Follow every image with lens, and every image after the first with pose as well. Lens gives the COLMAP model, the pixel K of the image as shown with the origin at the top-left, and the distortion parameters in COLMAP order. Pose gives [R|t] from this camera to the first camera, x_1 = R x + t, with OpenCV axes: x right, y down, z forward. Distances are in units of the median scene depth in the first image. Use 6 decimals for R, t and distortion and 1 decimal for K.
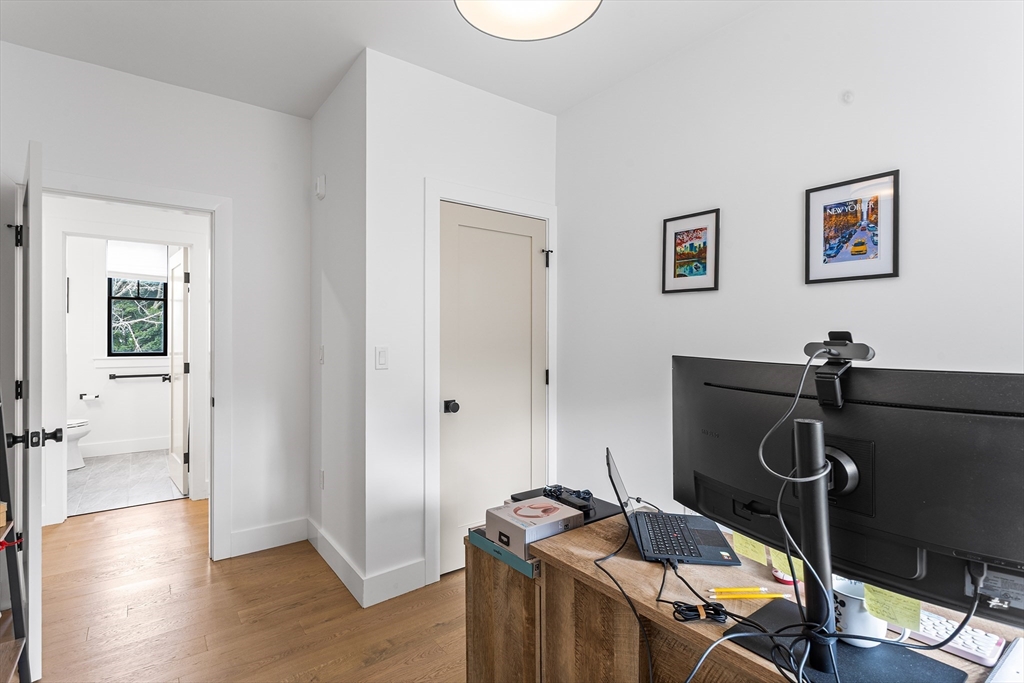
lens RADIAL K [[493.5, 0, 512.6], [0, 493.5, 343.8], [0, 0, 1]] dist [-0.003588, 0.003223]
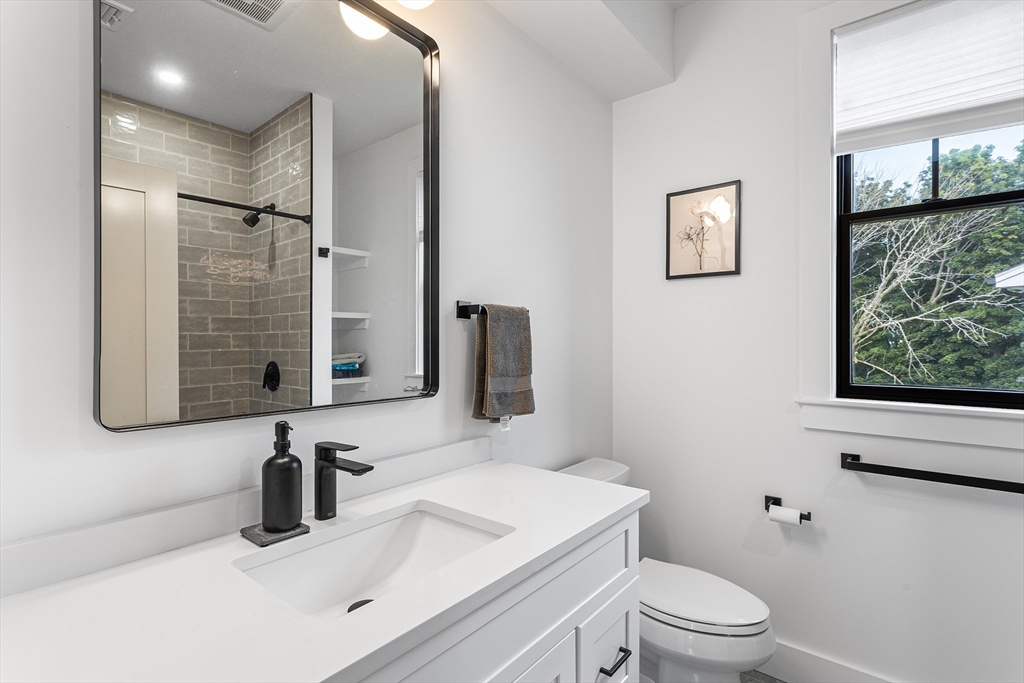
lens RADIAL K [[493.5, 0, 509.0], [0, 493.5, 340.6], [0, 0, 1]] dist [-0.003588, 0.003223]
pose [[0.237427, -0.003472, -0.971399, -0.482062], [-0.007069, 0.999961, -0.005302, -0.007107], [0.971380, 0.008125, 0.237393, 0.616698]]
